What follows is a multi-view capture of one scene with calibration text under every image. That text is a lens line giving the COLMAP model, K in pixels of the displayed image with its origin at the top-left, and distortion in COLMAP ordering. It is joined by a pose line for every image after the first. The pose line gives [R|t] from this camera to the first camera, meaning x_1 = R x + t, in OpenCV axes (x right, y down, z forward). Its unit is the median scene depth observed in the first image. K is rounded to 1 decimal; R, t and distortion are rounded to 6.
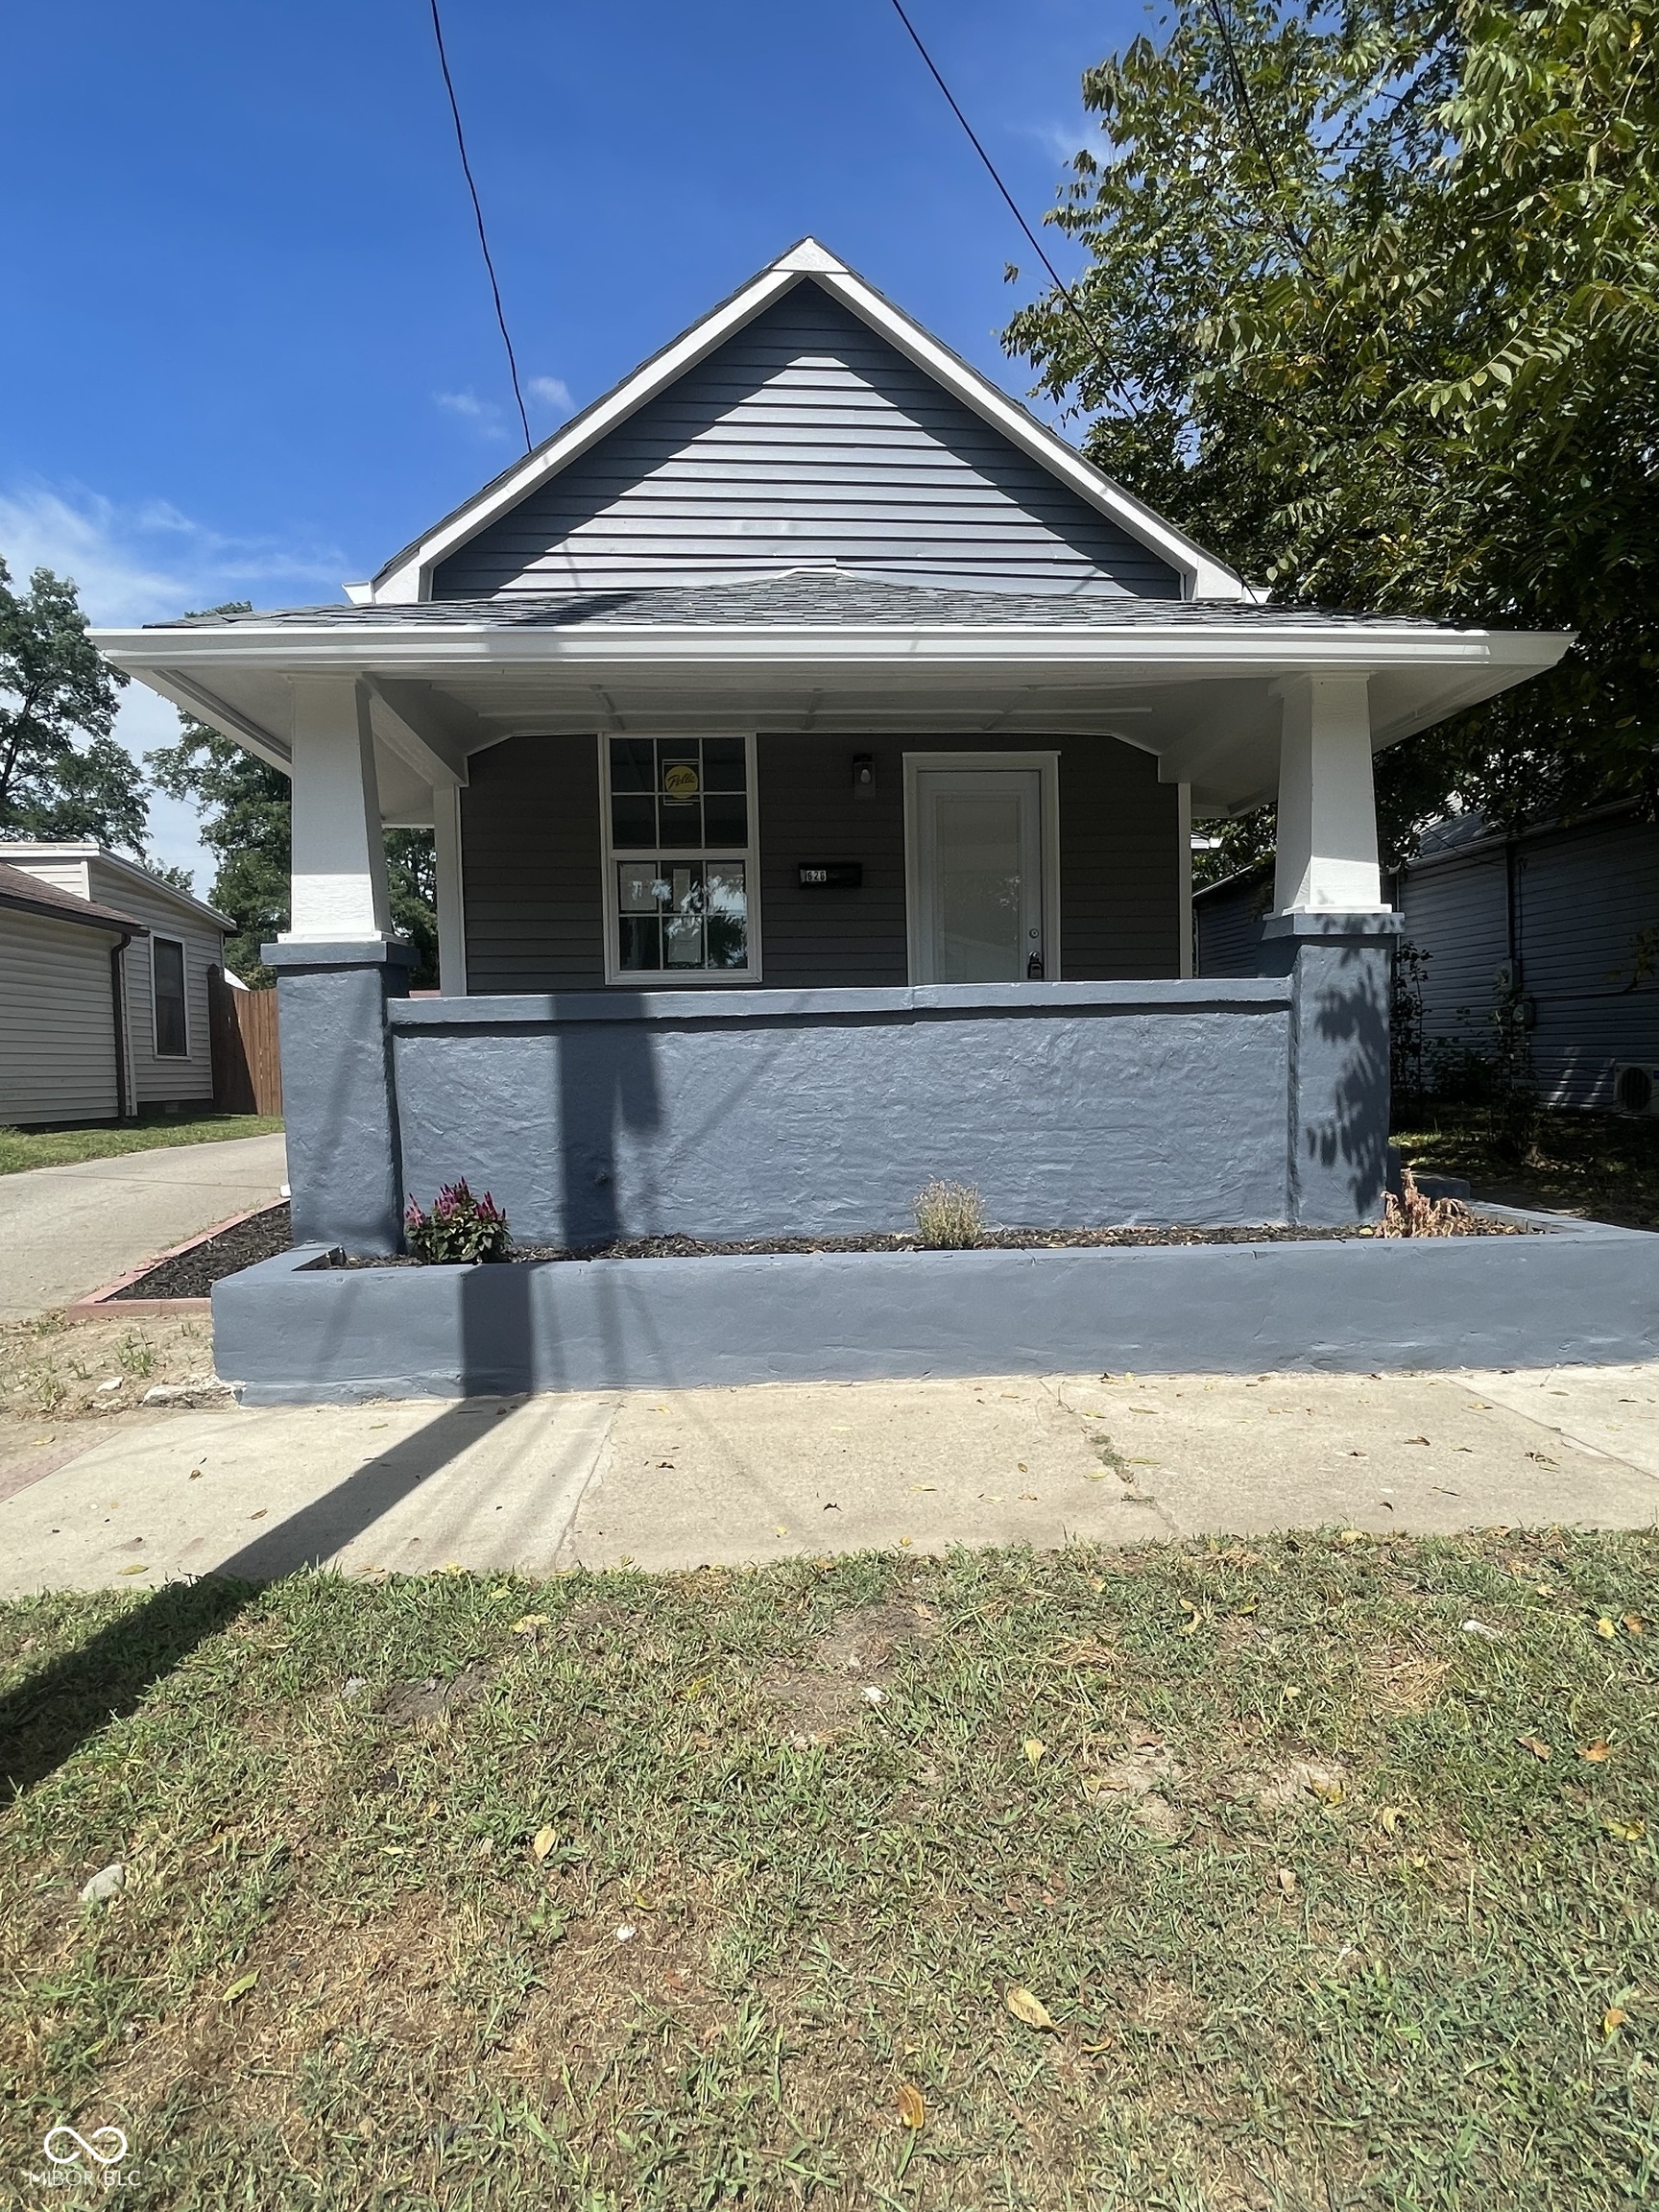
lens RADIAL K [[1242.0, 0, 838.3], [0, 1242.0, 1109.9], [0, 0, 1]] dist [0.004894, -0.018636]
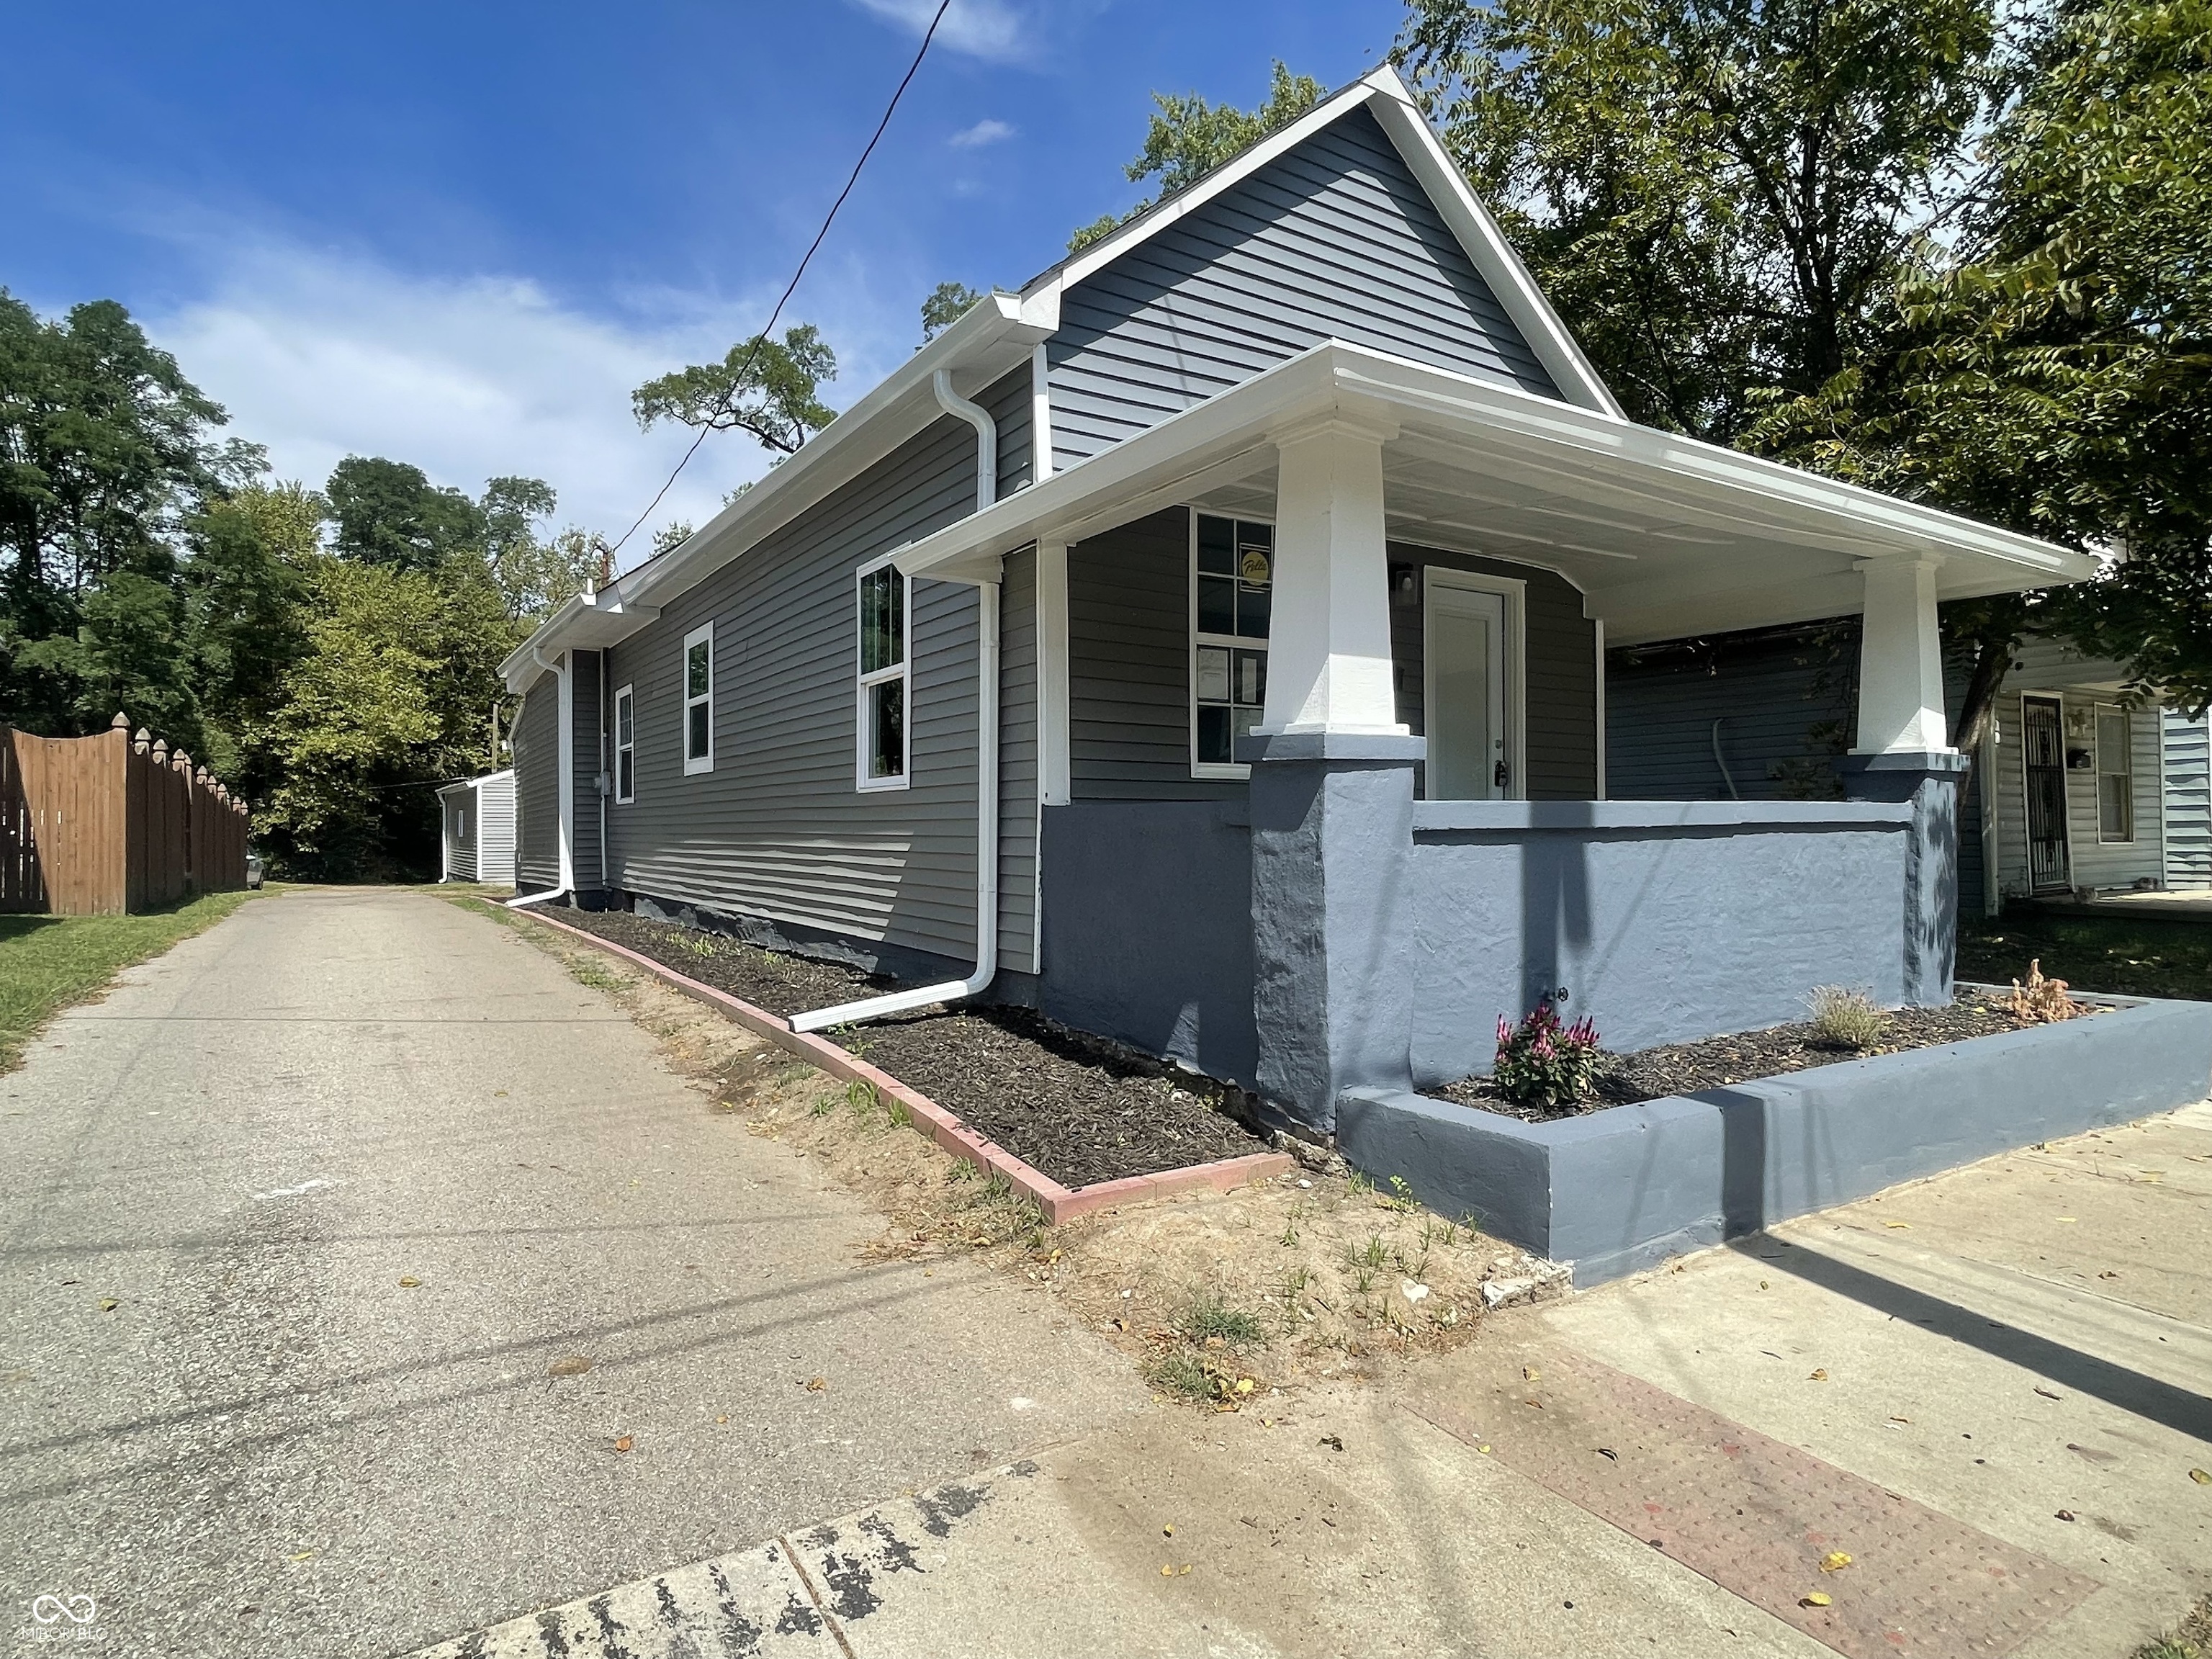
lens RADIAL K [[1242.0, 0, 1099.4], [0, 1242.0, 818.2], [0, 0, 1]] dist [0.004894, -0.018636]
pose [[0.879536, 0.023541, 0.475250, -0.926736], [0.004216, 0.998351, -0.057256, -0.026175], [-0.475814, 0.052362, 0.877986, 0.317733]]
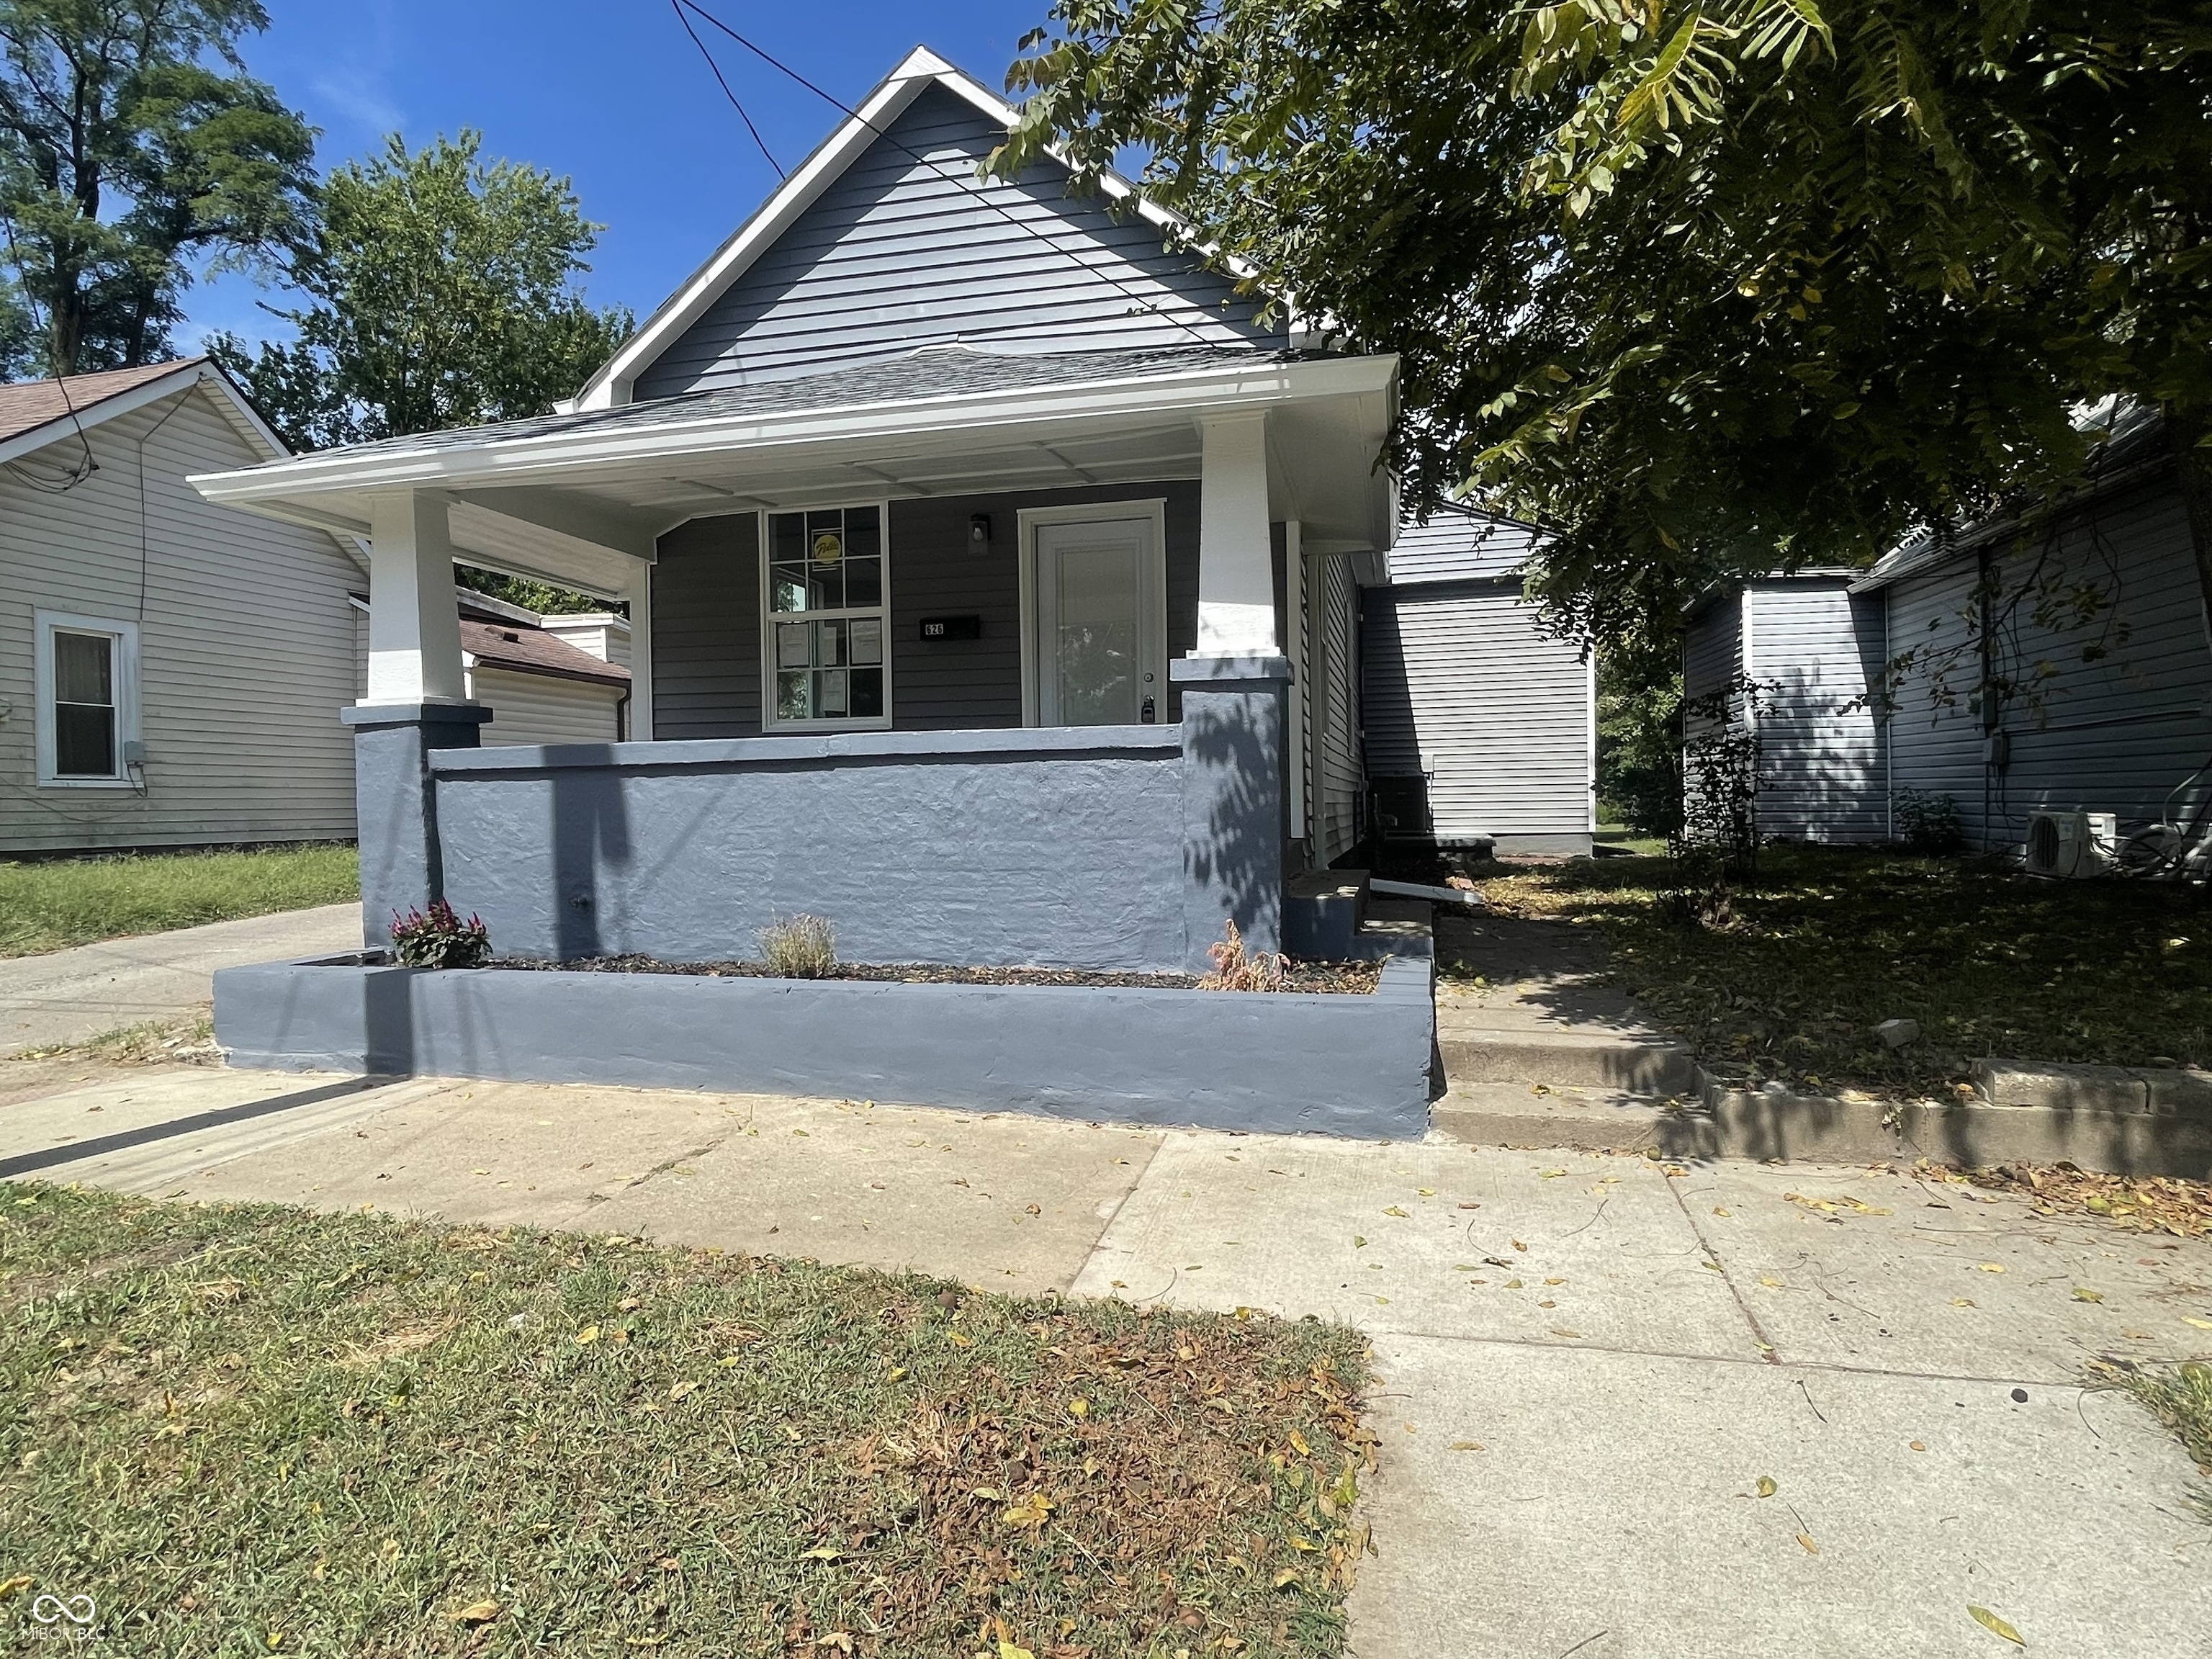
lens RADIAL K [[1242.0, 0, 1099.4], [0, 1242.0, 818.2], [0, 0, 1]] dist [0.004894, -0.018636]
pose [[0.949043, 0.012433, -0.314902, 0.623184], [-0.019203, 0.999646, -0.018407, -0.011424], [0.314562, 0.023516, 0.948946, 0.041542]]
